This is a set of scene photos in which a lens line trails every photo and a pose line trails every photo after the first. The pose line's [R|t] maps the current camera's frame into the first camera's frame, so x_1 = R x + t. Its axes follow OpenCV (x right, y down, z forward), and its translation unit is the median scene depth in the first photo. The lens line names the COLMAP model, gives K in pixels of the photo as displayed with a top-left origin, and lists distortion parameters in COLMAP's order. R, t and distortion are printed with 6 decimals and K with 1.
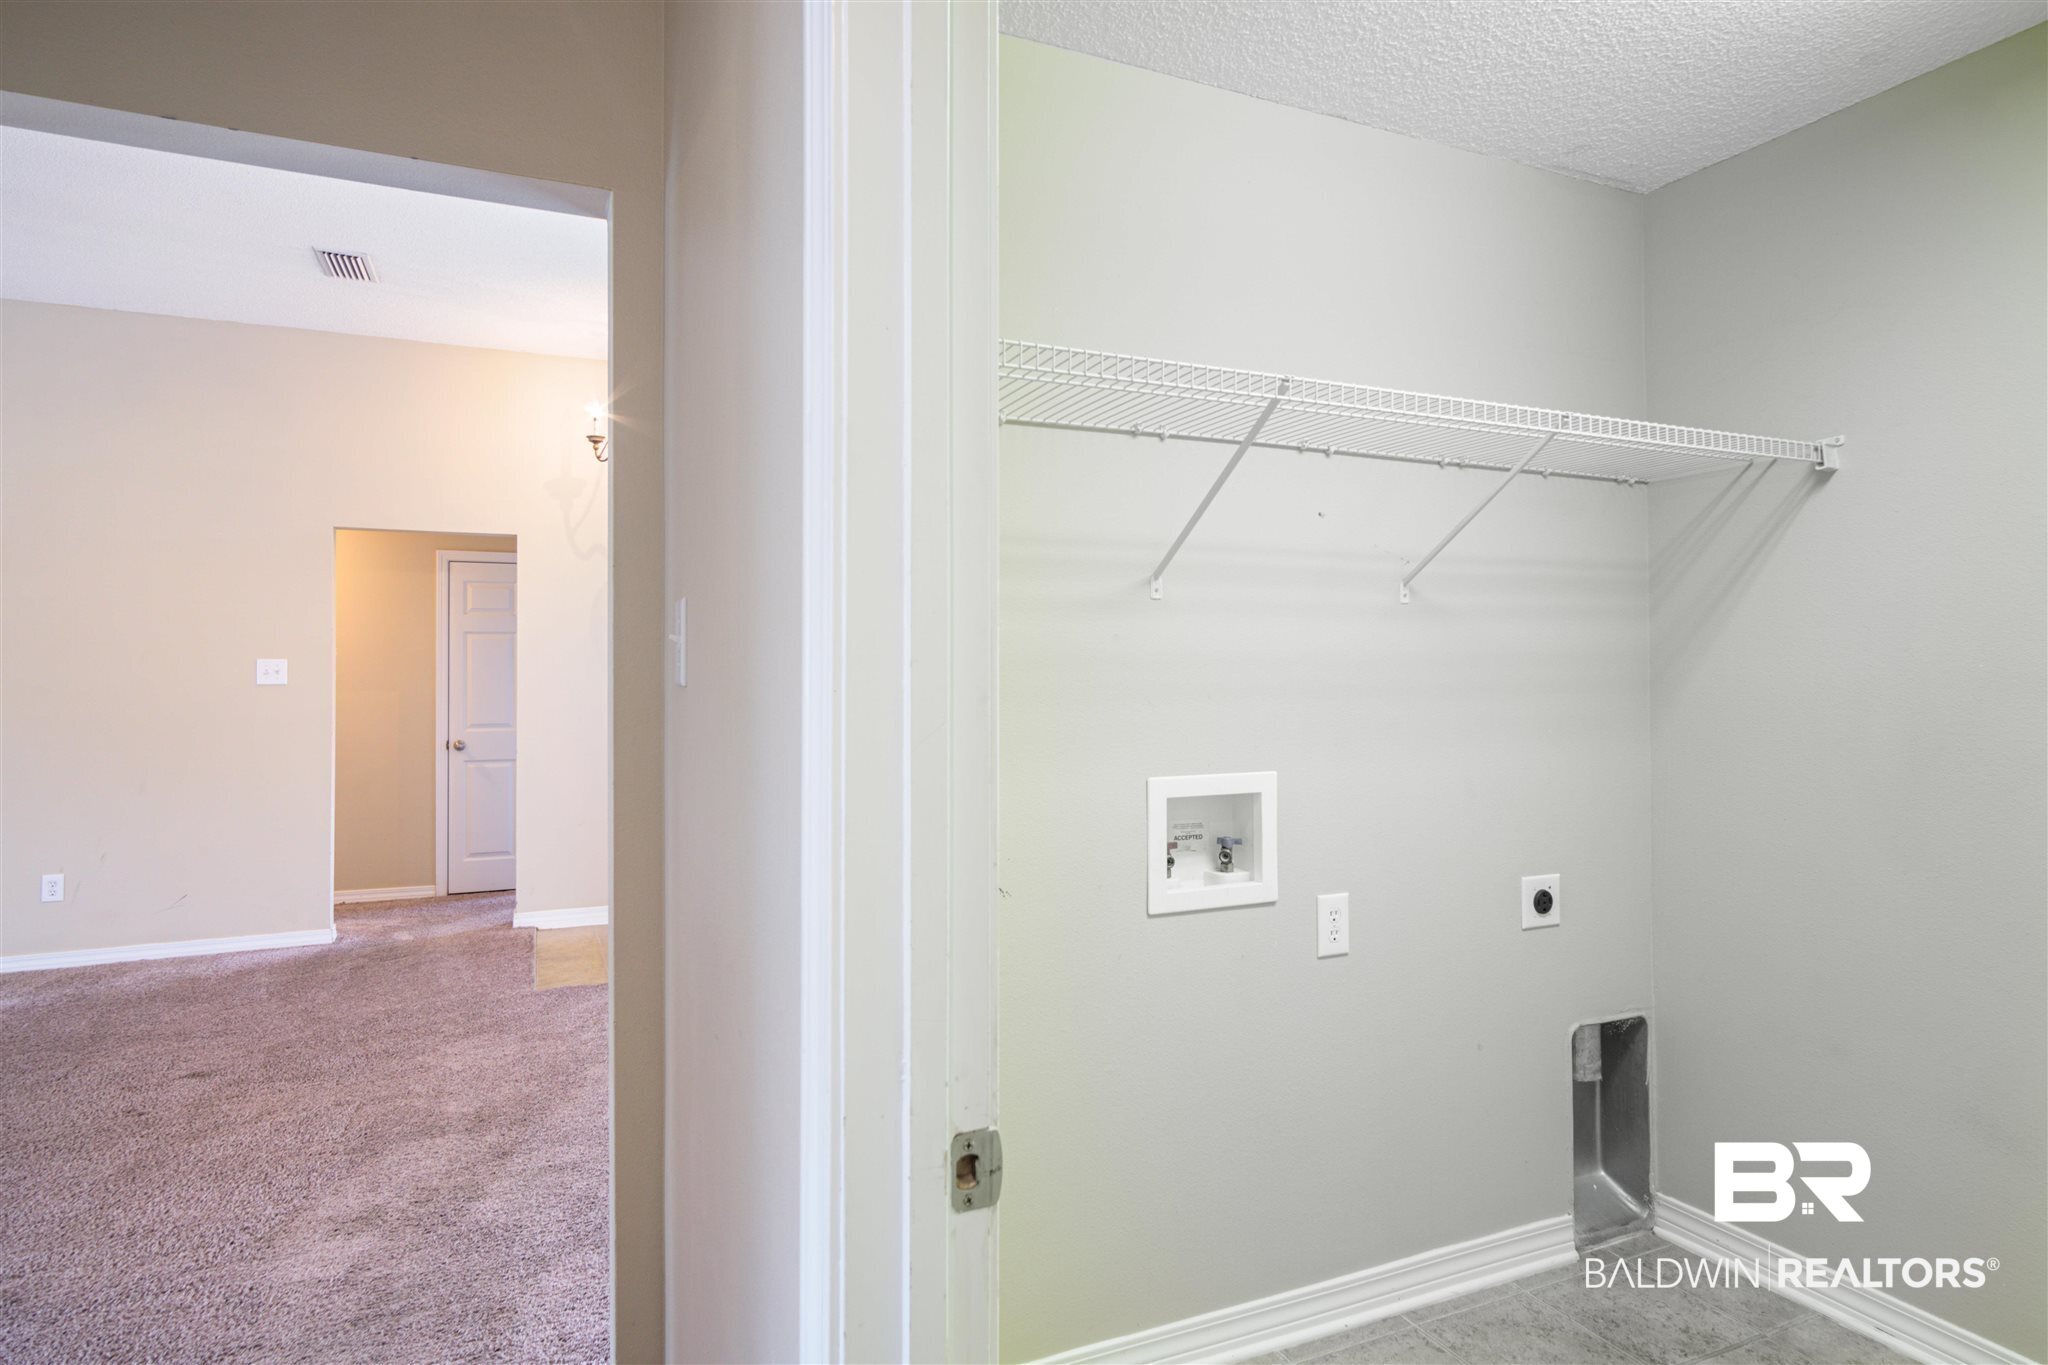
lens RADIAL K [[1095.9, 0, 1019.8], [0, 1095.9, 683.0], [0, 0, 1]] dist [-0.008428, 0.003586]
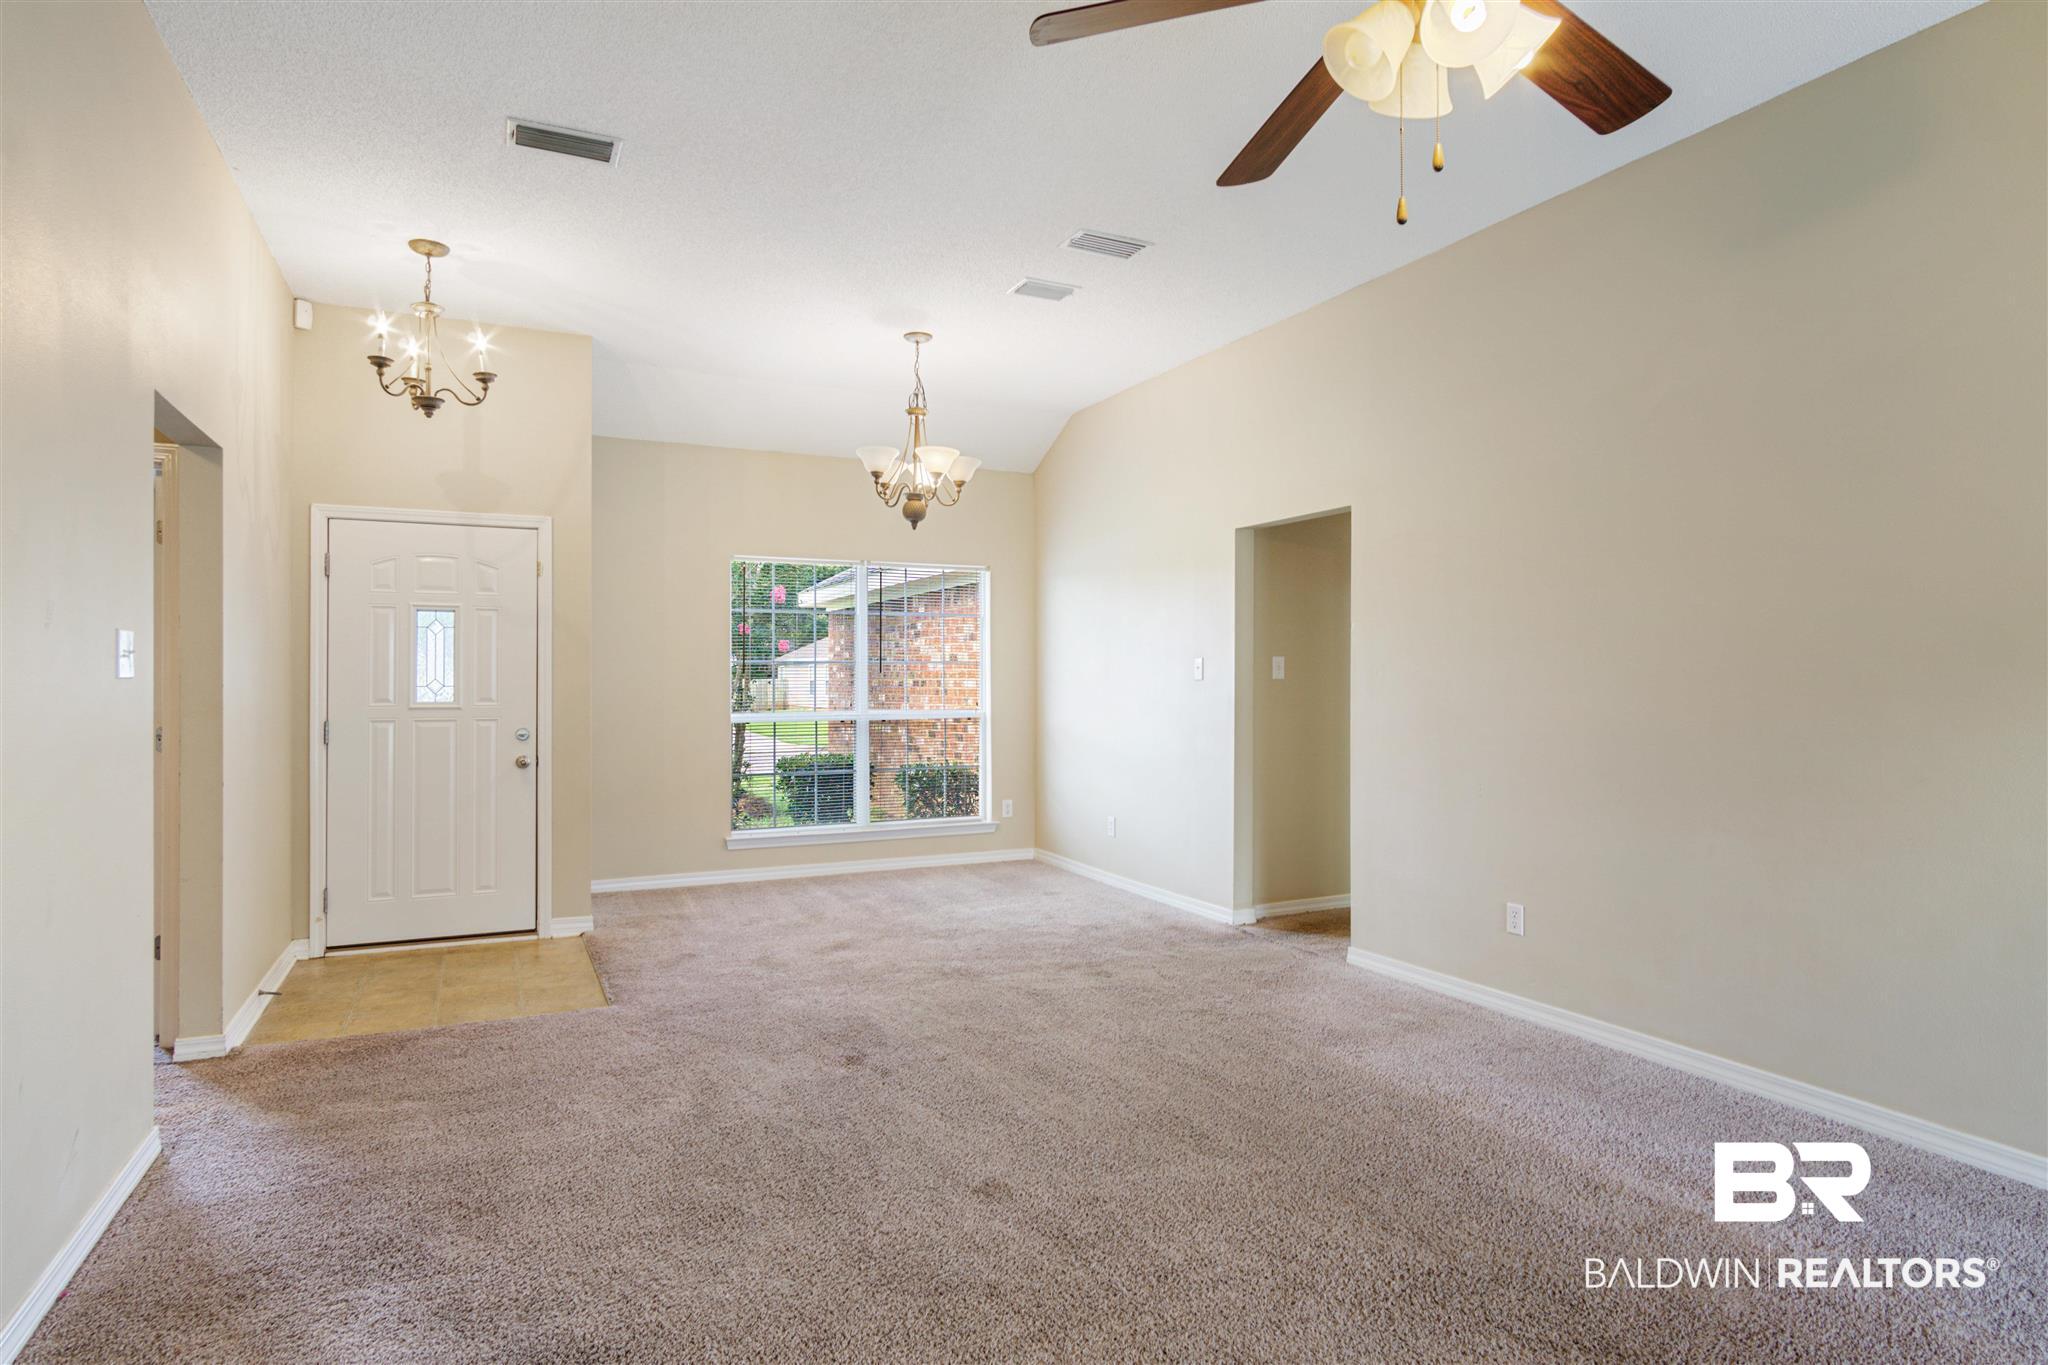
lens RADIAL K [[1095.9, 0, 1011.5], [0, 1095.9, 678.8], [0, 0, 1]] dist [-0.008428, 0.003586]
pose [[-0.025385, 0.003377, 0.999672, -1.287135], [-0.001946, 0.999992, -0.003428, 0.002102], [-0.999676, -0.002032, -0.025378, 0.633079]]
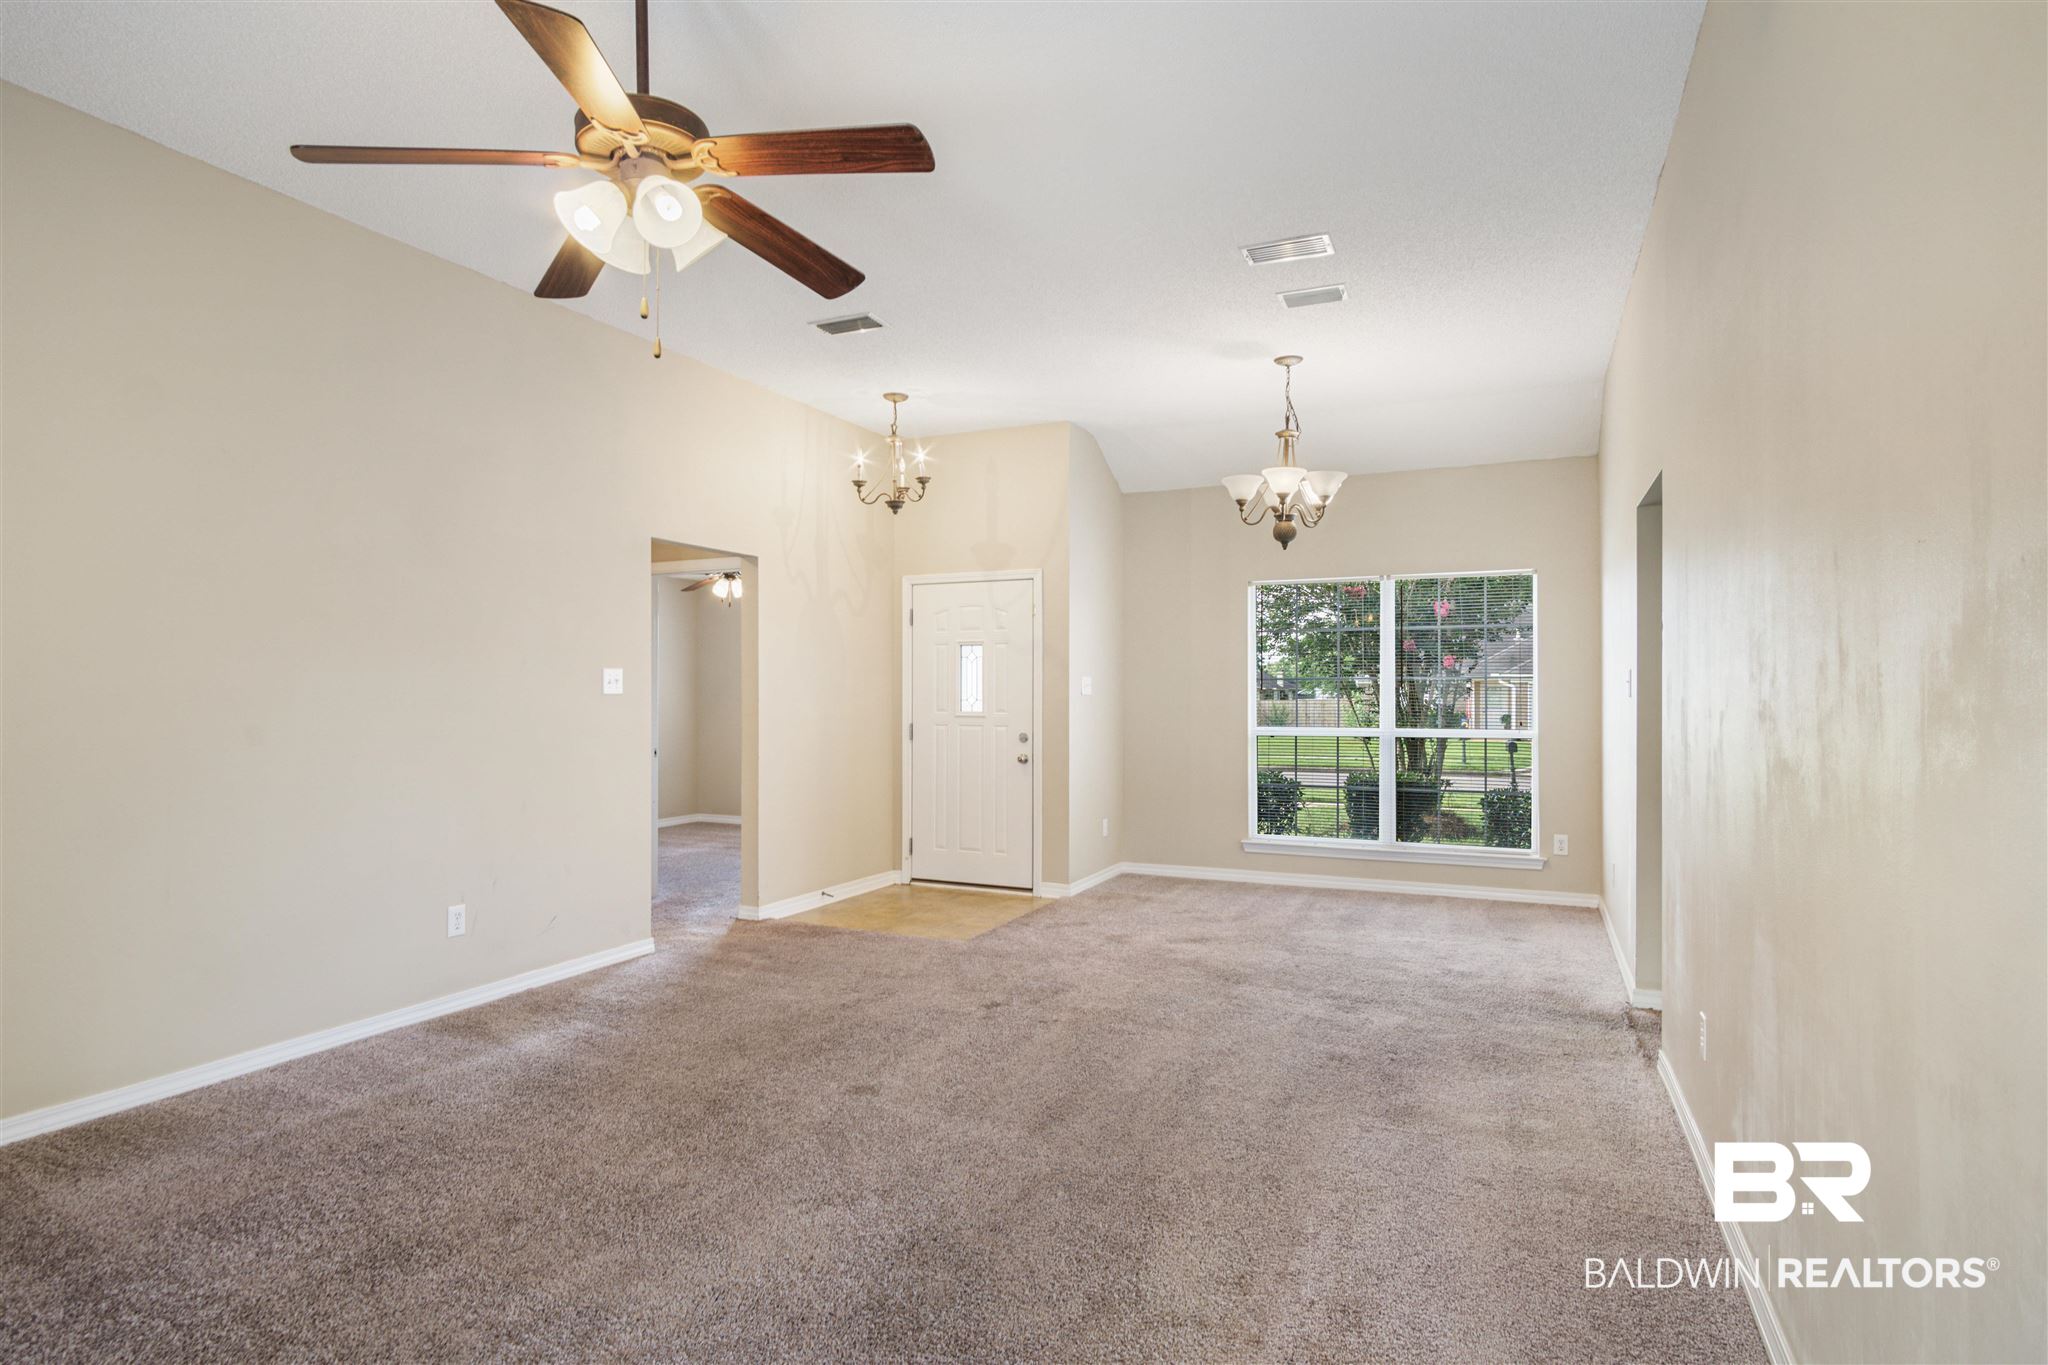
lens RADIAL K [[1095.9, 0, 1018.1], [0, 1095.9, 693.7], [0, 0, 1]] dist [-0.008428, 0.003586]
pose [[0.750746, 0.005529, 0.660568, -1.130040], [-0.005889, 0.999981, -0.001677, 0.000214], [-0.660565, -0.002632, 0.750764, 0.020816]]
